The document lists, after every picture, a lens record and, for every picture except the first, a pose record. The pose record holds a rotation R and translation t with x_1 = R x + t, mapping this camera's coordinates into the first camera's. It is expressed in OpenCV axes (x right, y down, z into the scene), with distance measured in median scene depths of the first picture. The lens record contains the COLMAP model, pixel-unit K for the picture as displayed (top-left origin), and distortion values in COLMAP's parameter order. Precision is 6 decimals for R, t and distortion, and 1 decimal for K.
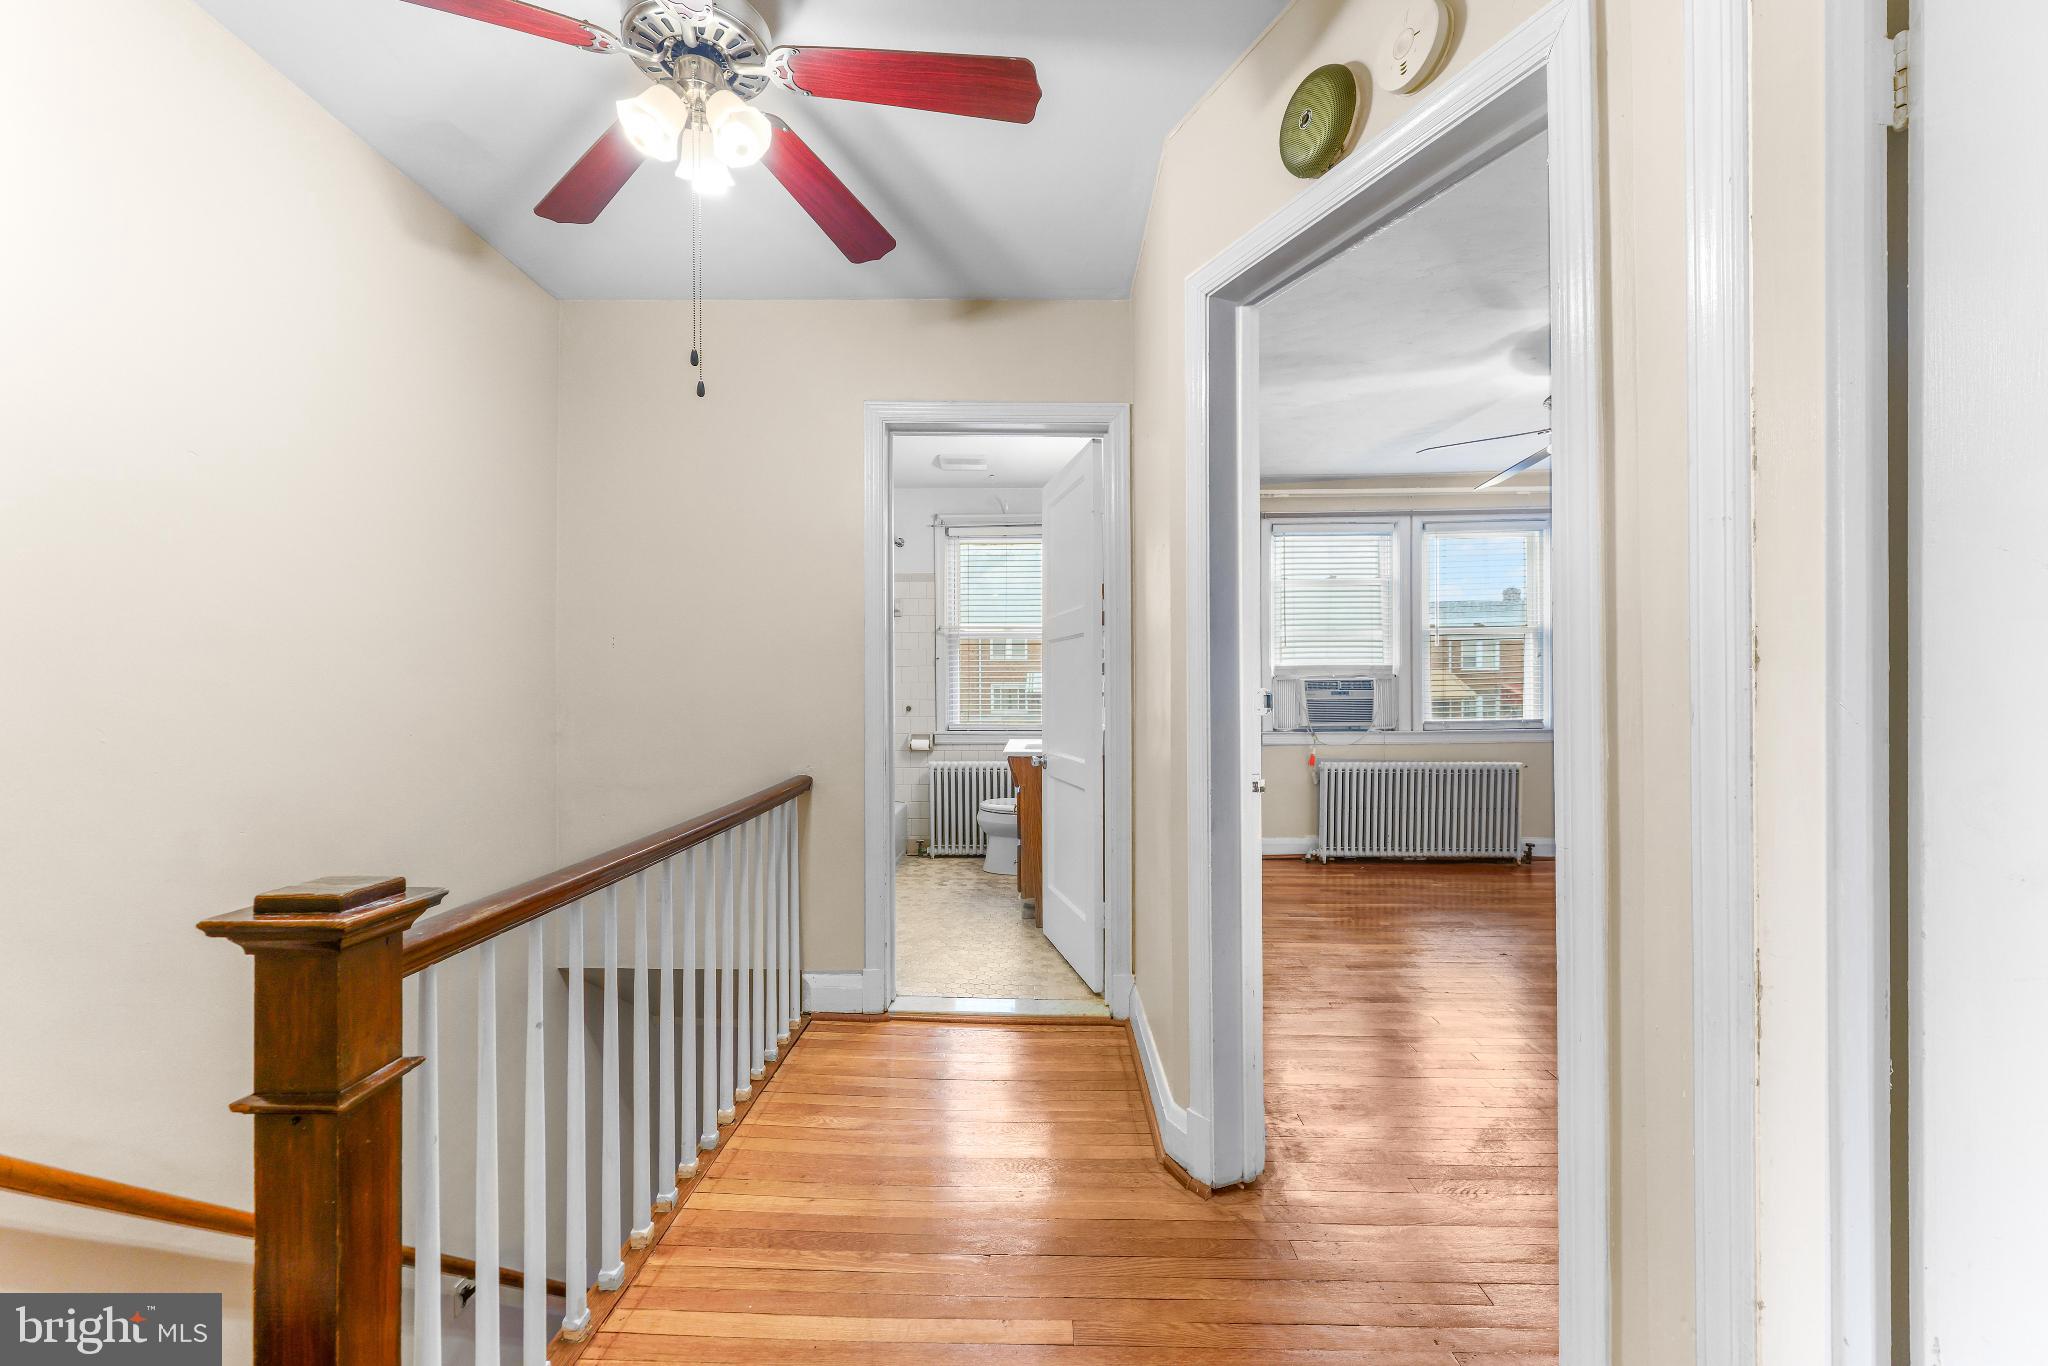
lens RADIAL K [[828.4, 0, 1034.2], [0, 828.4, 692.8], [0, 0, 1]] dist [0.000992, -0.000132]
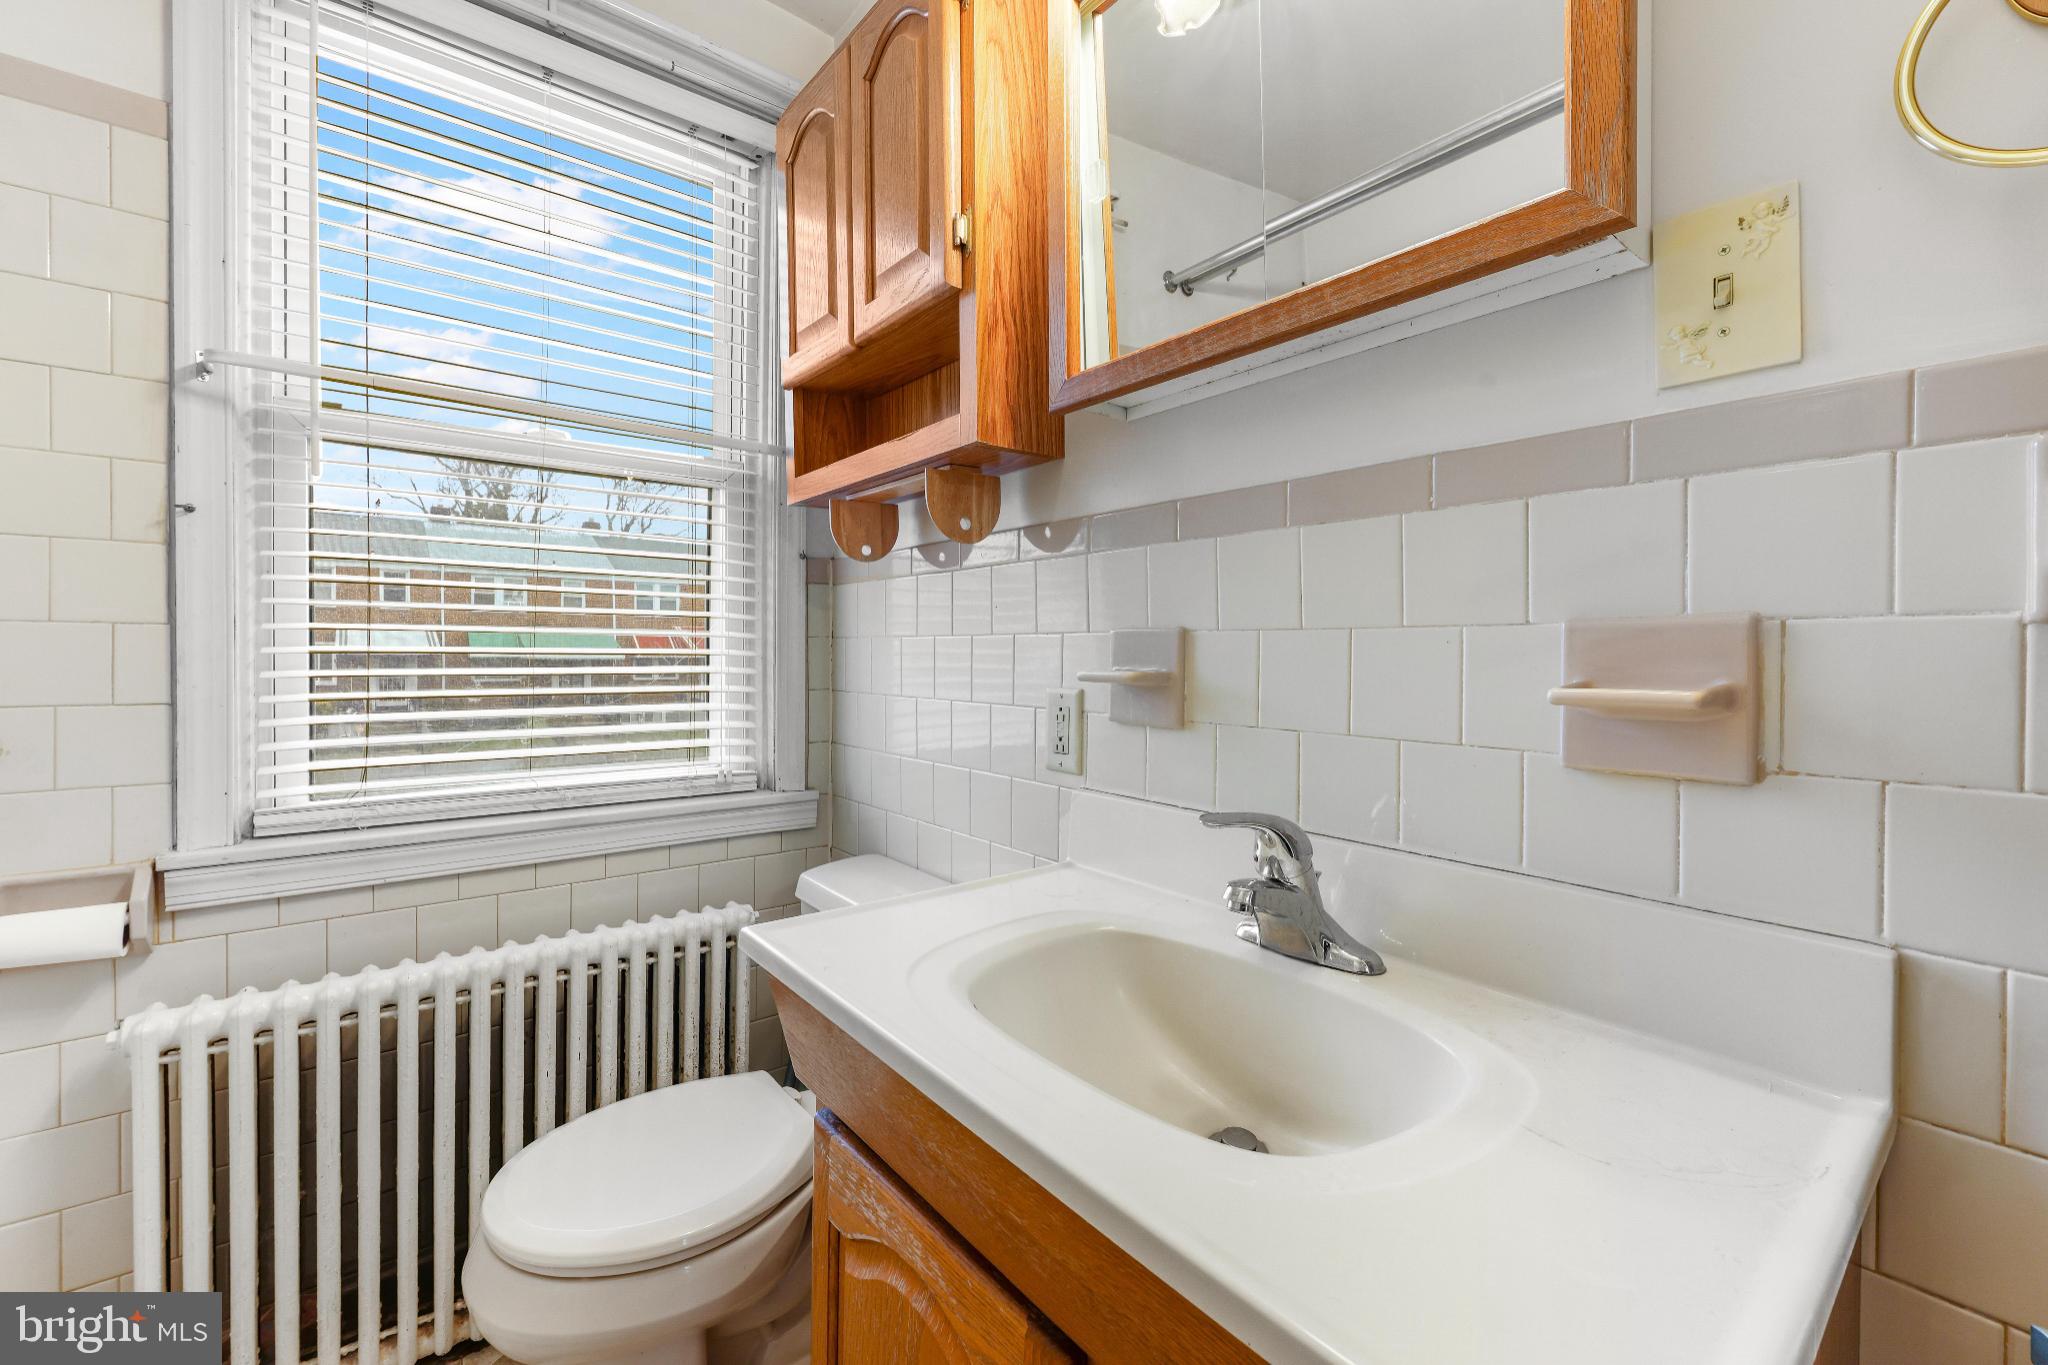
lens RADIAL K [[828.4, 0, 1001.2], [0, 828.4, 654.4], [0, 0, 1]] dist [0.000992, -0.000132]
pose [[0.773780, 0.003530, 0.633444, -0.089441], [-0.006248, 0.999978, 0.002060, -0.005778], [-0.633423, -0.005552, 0.773786, 0.705849]]
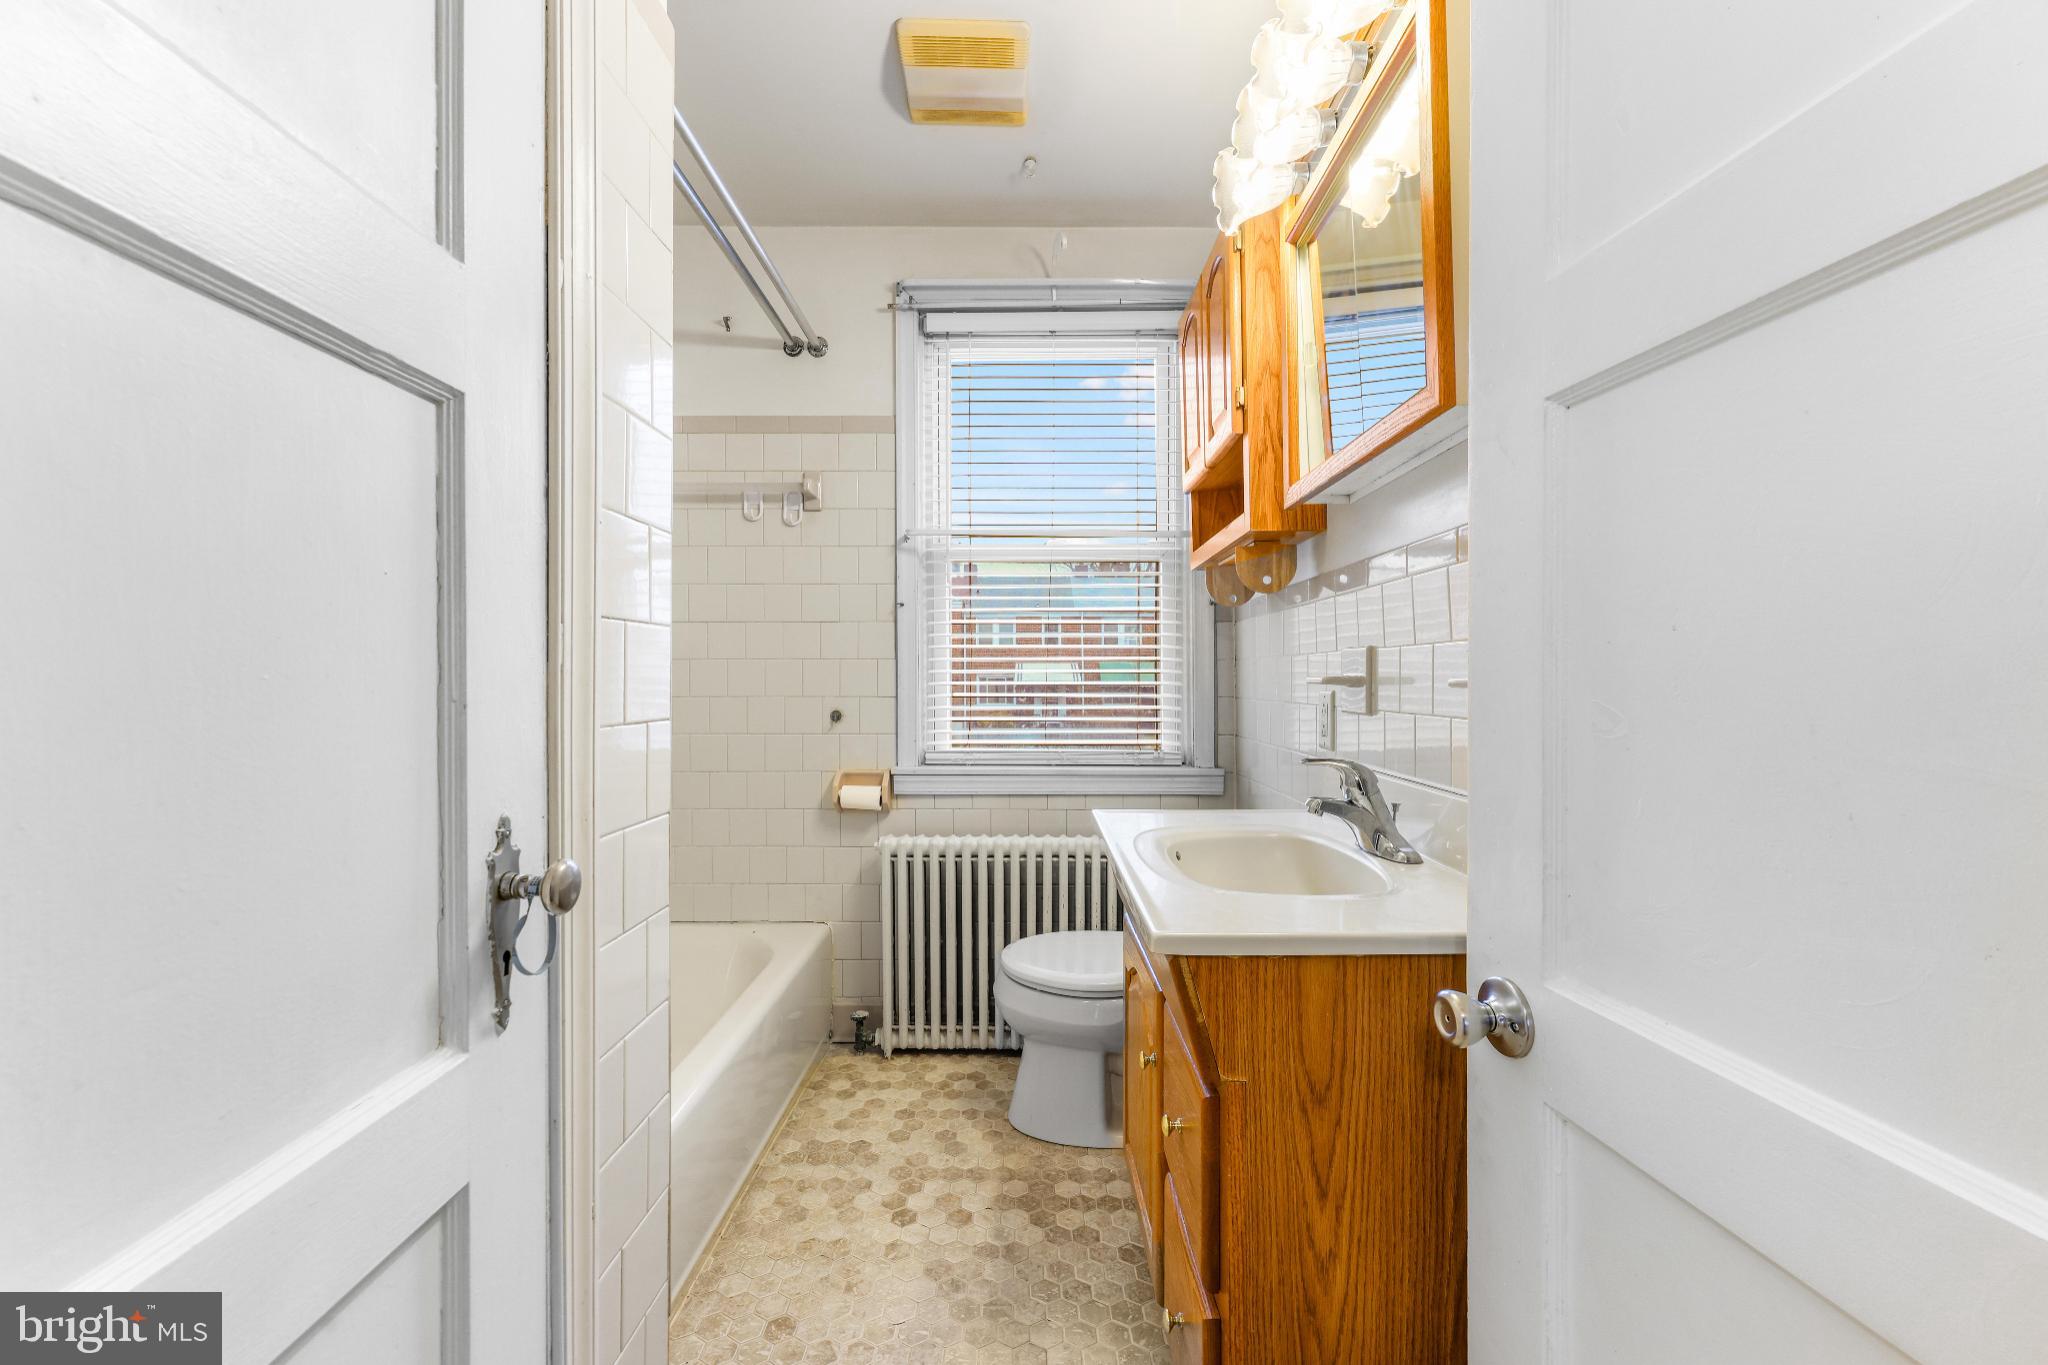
lens RADIAL K [[828.4, 0, 1028.2], [0, 828.4, 670.7], [0, 0, 1]] dist [0.000992, -0.000132]
pose [[0.999832, 0.001893, 0.018251, -0.055940], [-0.001670, 0.999924, -0.012185, 0.000099], [-0.018272, 0.012152, 0.999759, 0.552717]]
